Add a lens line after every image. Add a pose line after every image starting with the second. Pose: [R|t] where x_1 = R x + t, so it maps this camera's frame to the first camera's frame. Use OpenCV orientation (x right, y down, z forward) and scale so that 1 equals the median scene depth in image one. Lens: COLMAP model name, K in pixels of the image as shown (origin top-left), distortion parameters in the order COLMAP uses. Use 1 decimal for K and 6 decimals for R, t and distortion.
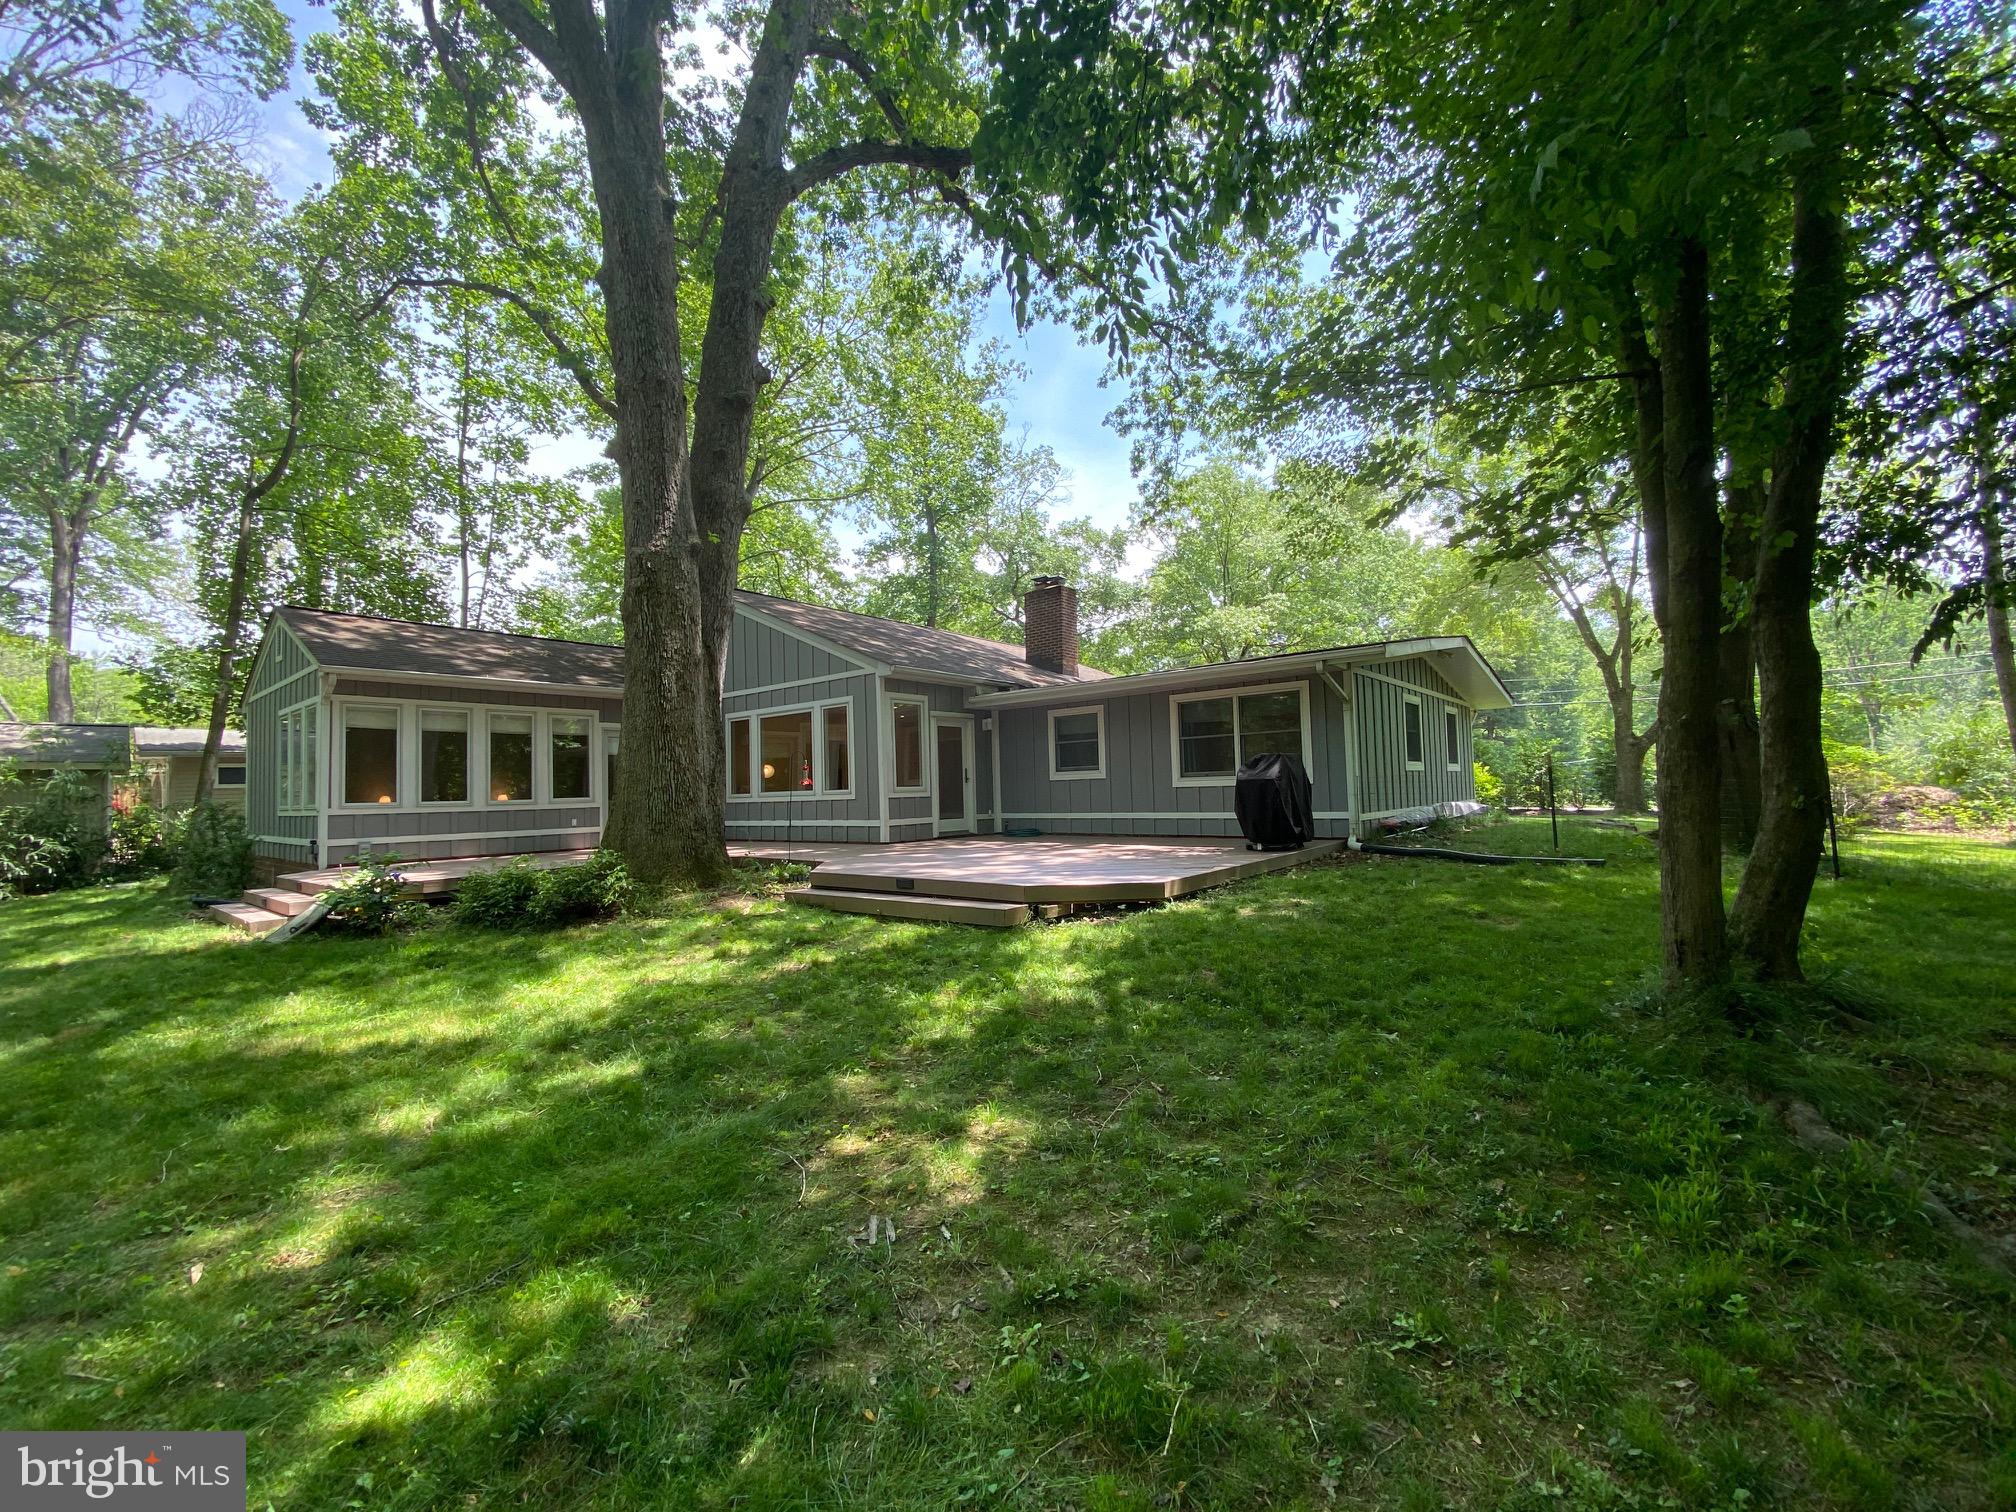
lens RADIAL K [[815.2, 0, 1008.0], [0, 815.2, 756.0], [0, 0, 1]] dist [0.000112, 0.000003]
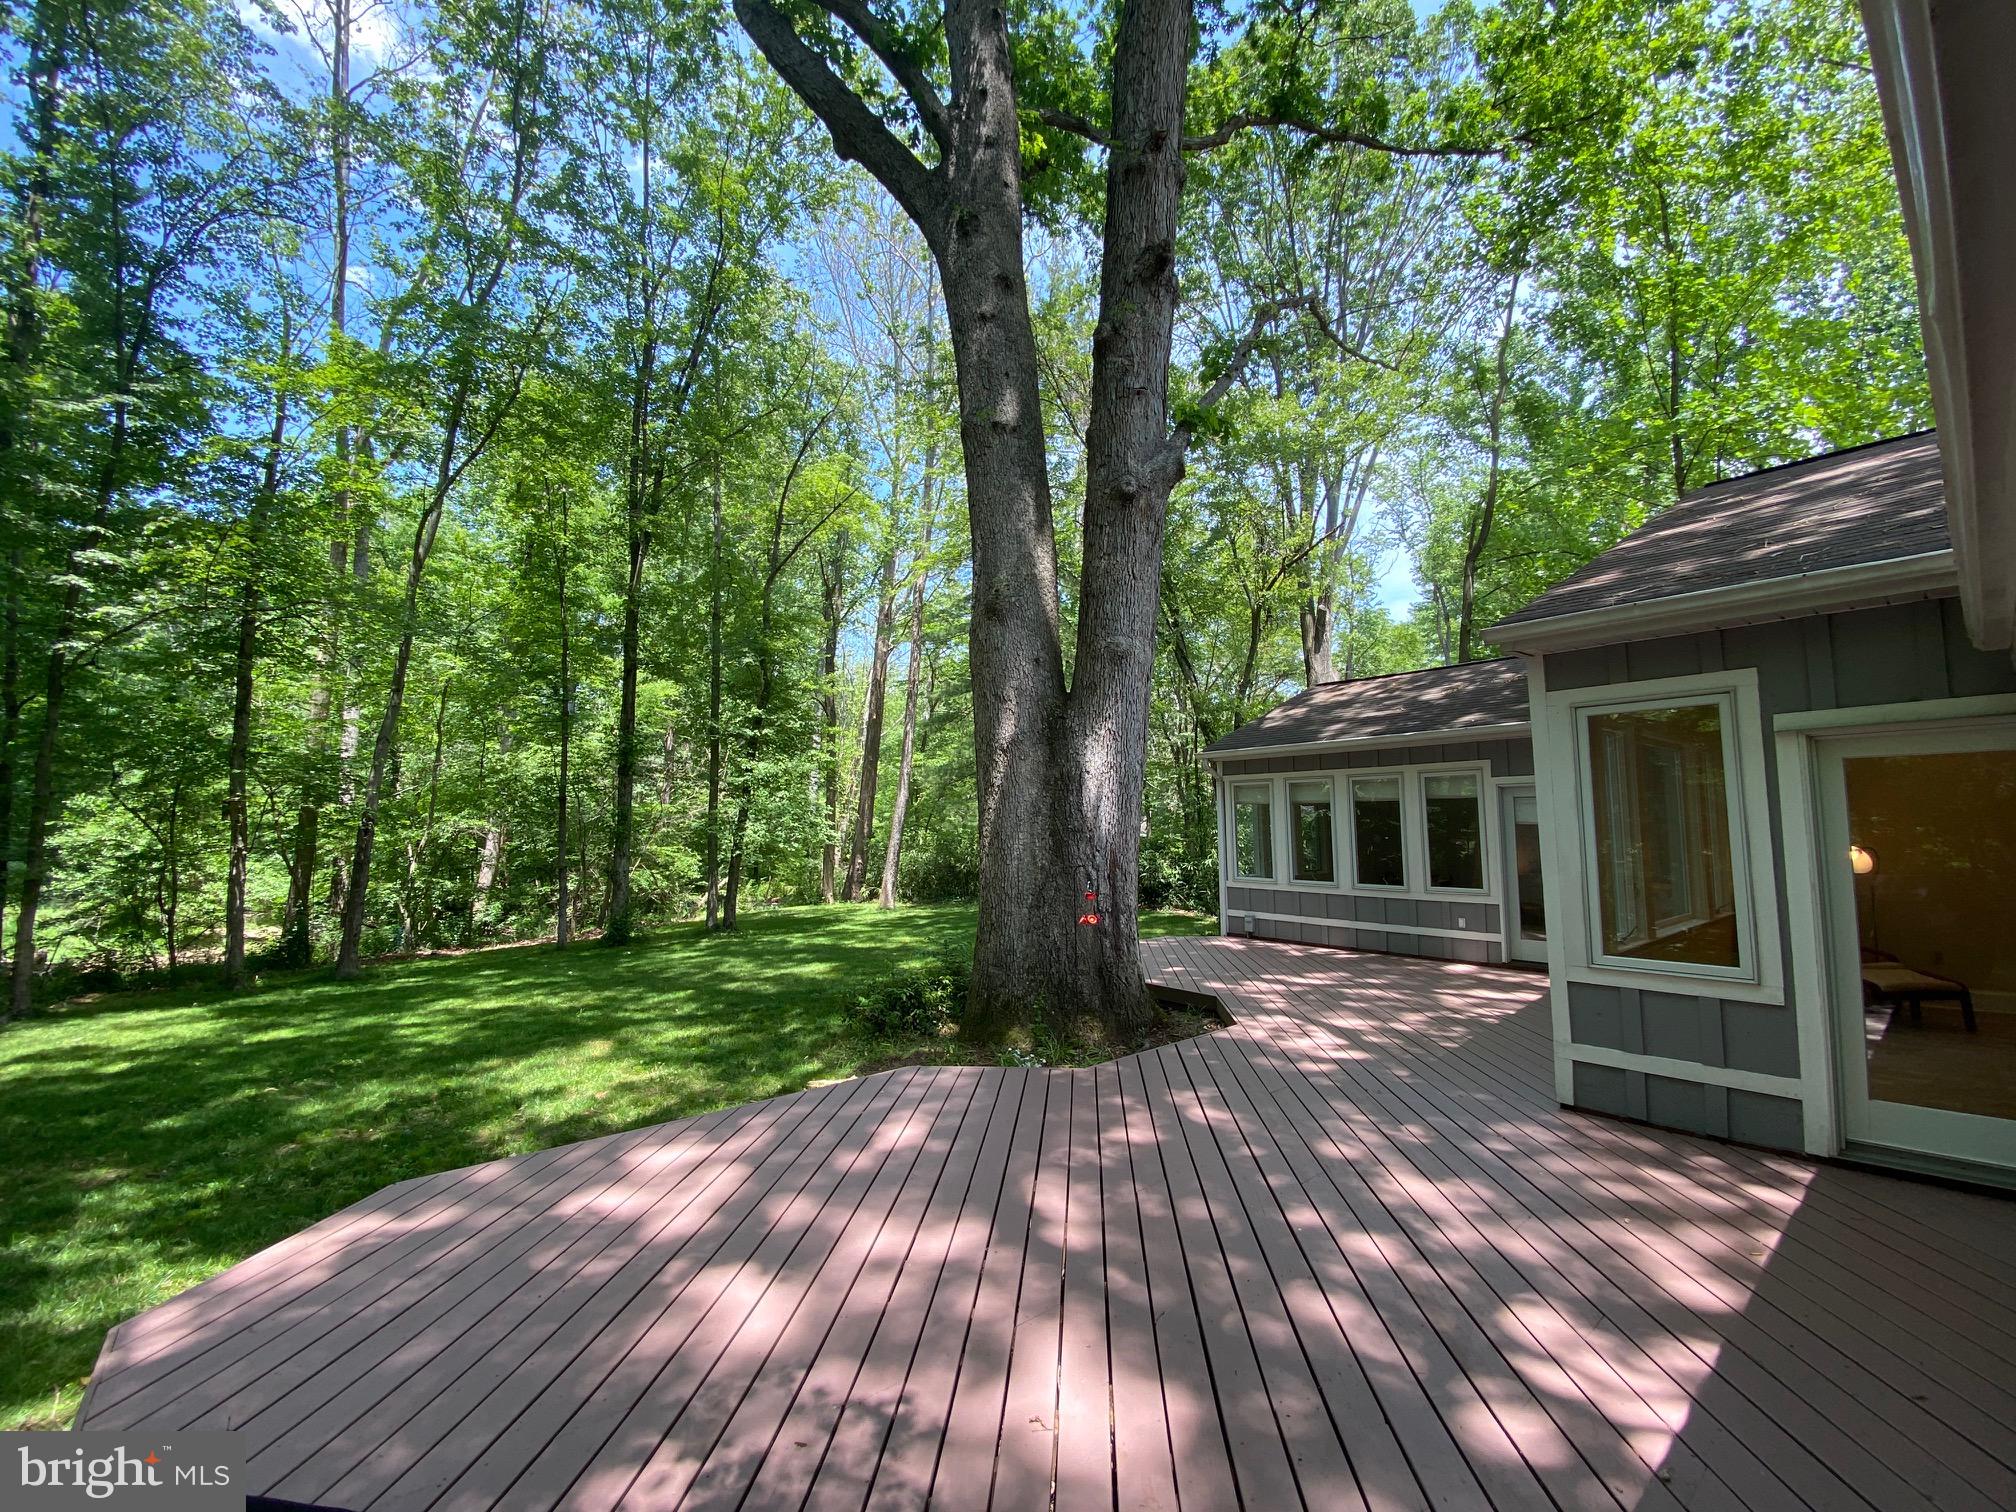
lens RADIAL K [[815.2, 0, 1008.0], [0, 815.2, 756.0], [0, 0, 1]] dist [0.000112, 0.000003]
pose [[-0.204027, -0.058550, -0.977213, 0.260678], [0.056921, 0.995812, -0.071549, -0.036190], [0.977309, -0.070222, -0.199840, 0.821718]]
